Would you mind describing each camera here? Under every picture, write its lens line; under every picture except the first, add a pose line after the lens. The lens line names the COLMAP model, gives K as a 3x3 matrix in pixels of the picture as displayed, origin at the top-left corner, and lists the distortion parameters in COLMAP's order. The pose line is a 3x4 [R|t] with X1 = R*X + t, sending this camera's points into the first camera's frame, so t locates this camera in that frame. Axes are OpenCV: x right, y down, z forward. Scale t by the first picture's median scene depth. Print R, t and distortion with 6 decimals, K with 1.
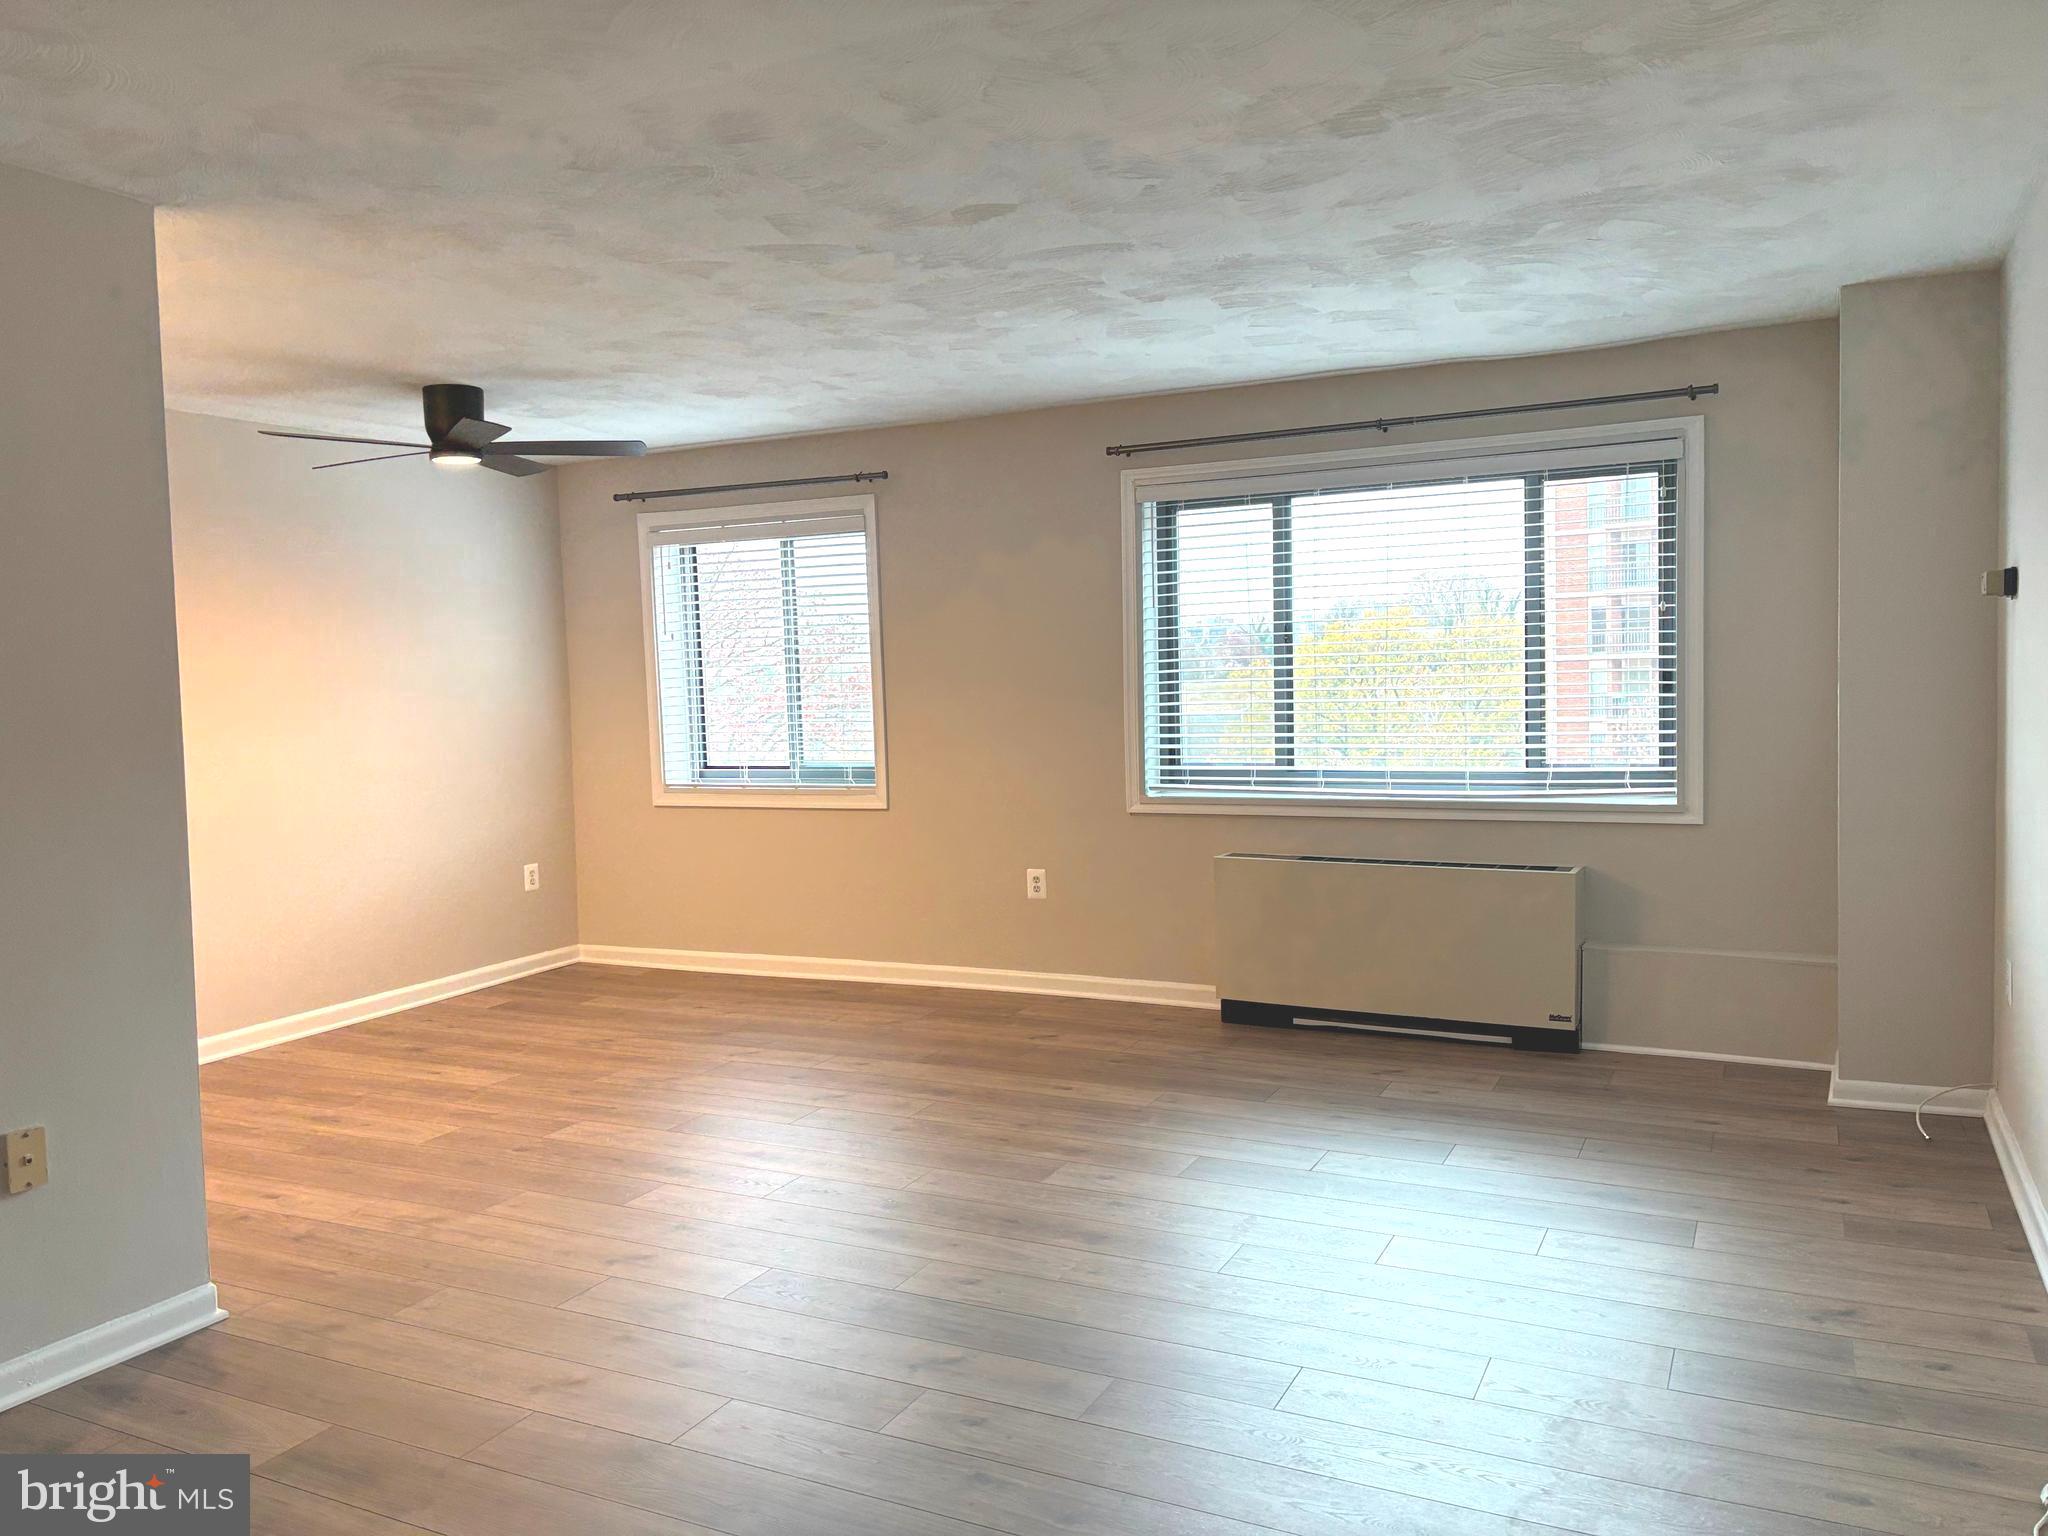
lens RADIAL K [[1540.5, 0, 1024.0], [0, 1540.5, 768.0], [0, 0, 1]] dist [0.105319, -0.116752]
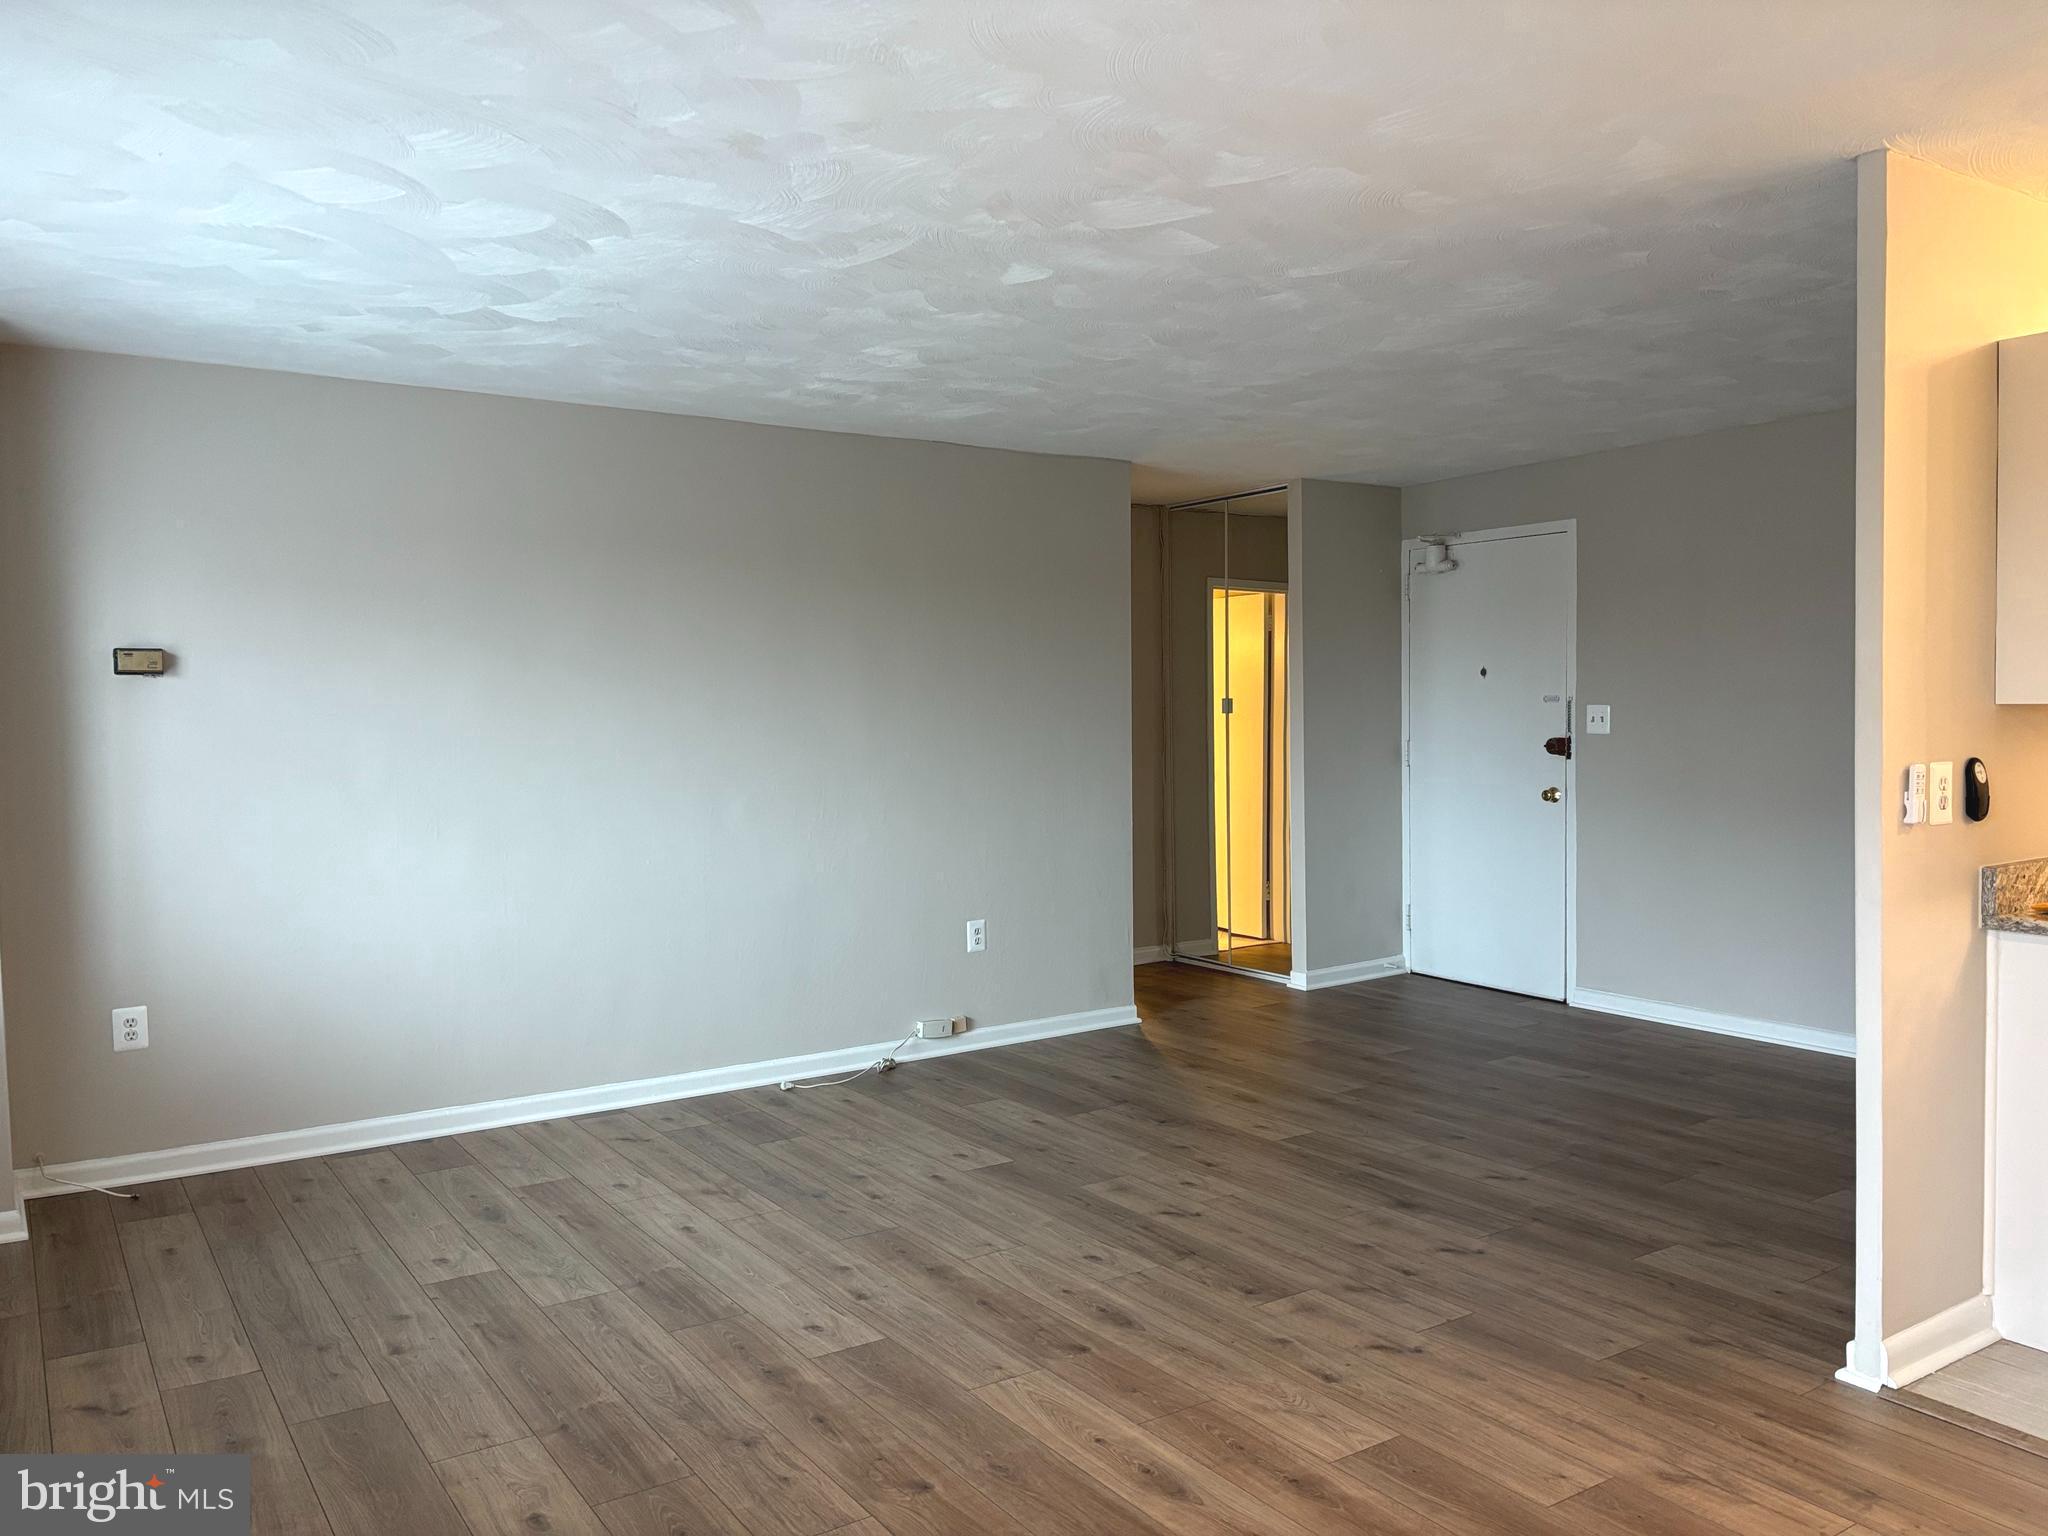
lens RADIAL K [[1540.5, 0, 1024.0], [0, 1540.5, 768.0], [0, 0, 1]] dist [0.105319, -0.116752]
pose [[-0.865578, 0.021197, 0.500325, -0.358654], [0.071567, 0.994084, 0.081699, -0.068648], [-0.495633, 0.106524, -0.861975, 1.264893]]
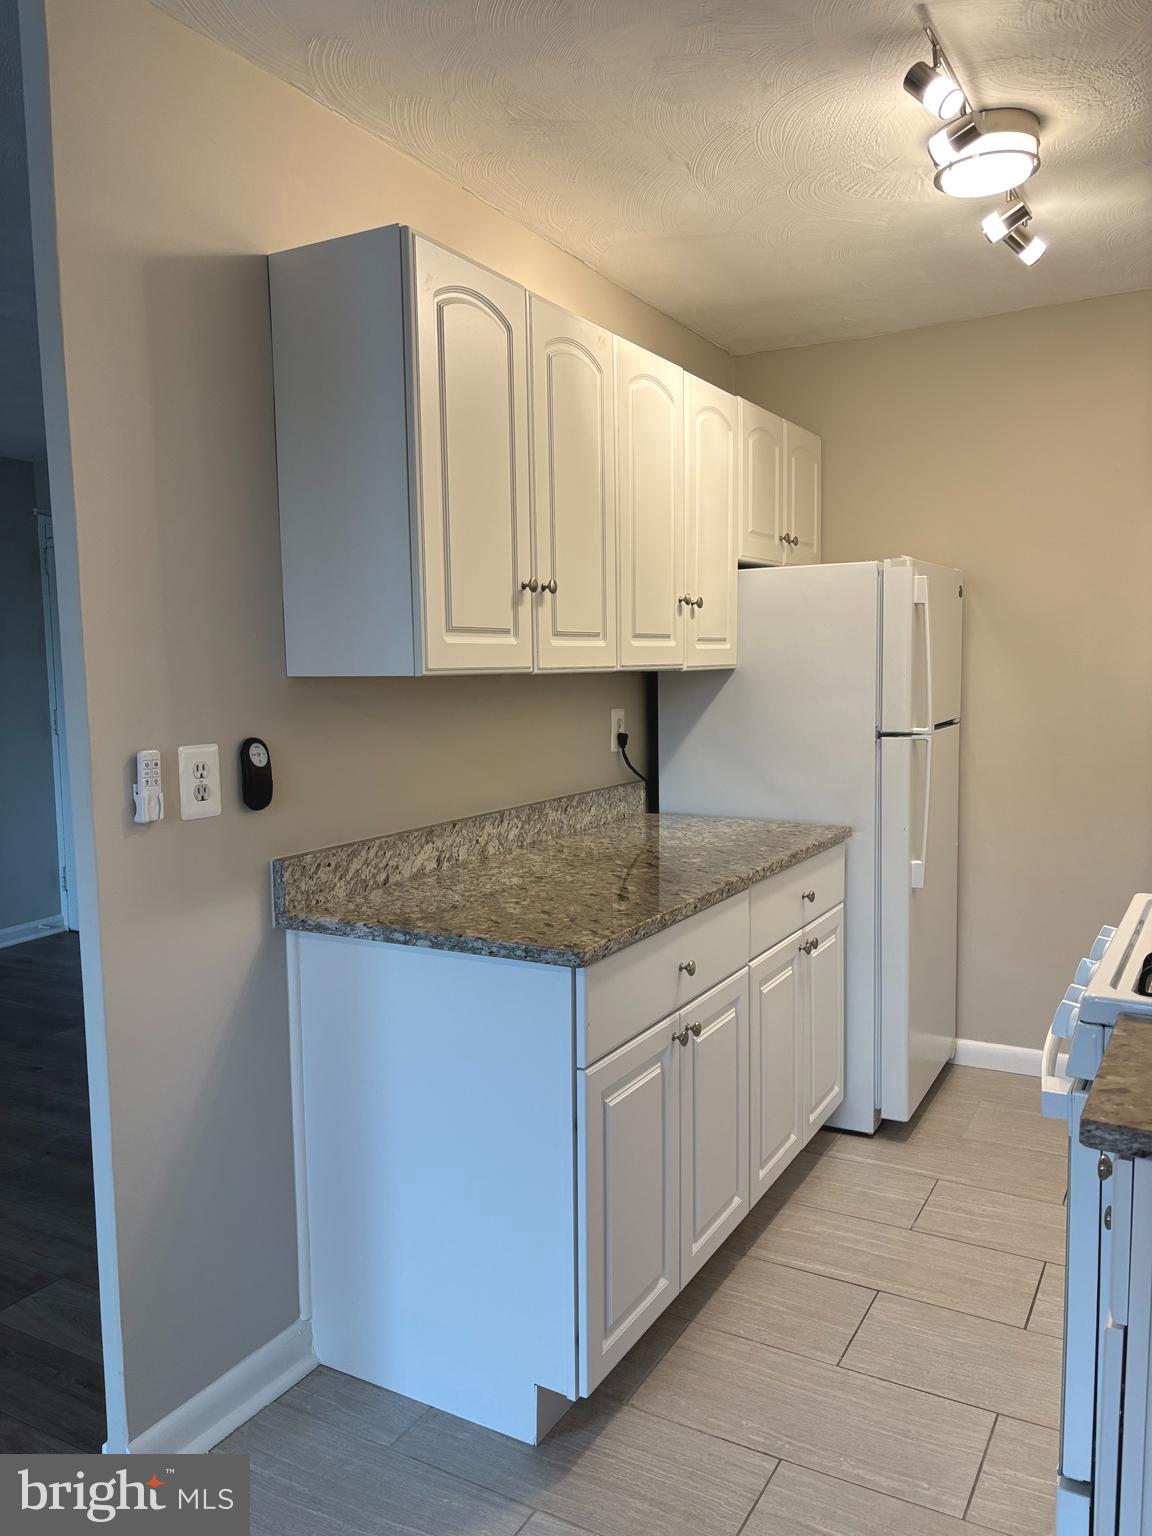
lens RADIAL K [[1154.7, 0, 576.0], [0, 1154.7, 768.0], [0, 0, 1]] dist [0.026286, -0.000395]
pose [[-0.997573, 0.036257, 0.059443, -0.511871], [0.044796, 0.987780, 0.149278, -0.038559], [-0.053304, 0.151578, -0.987007, 0.922866]]
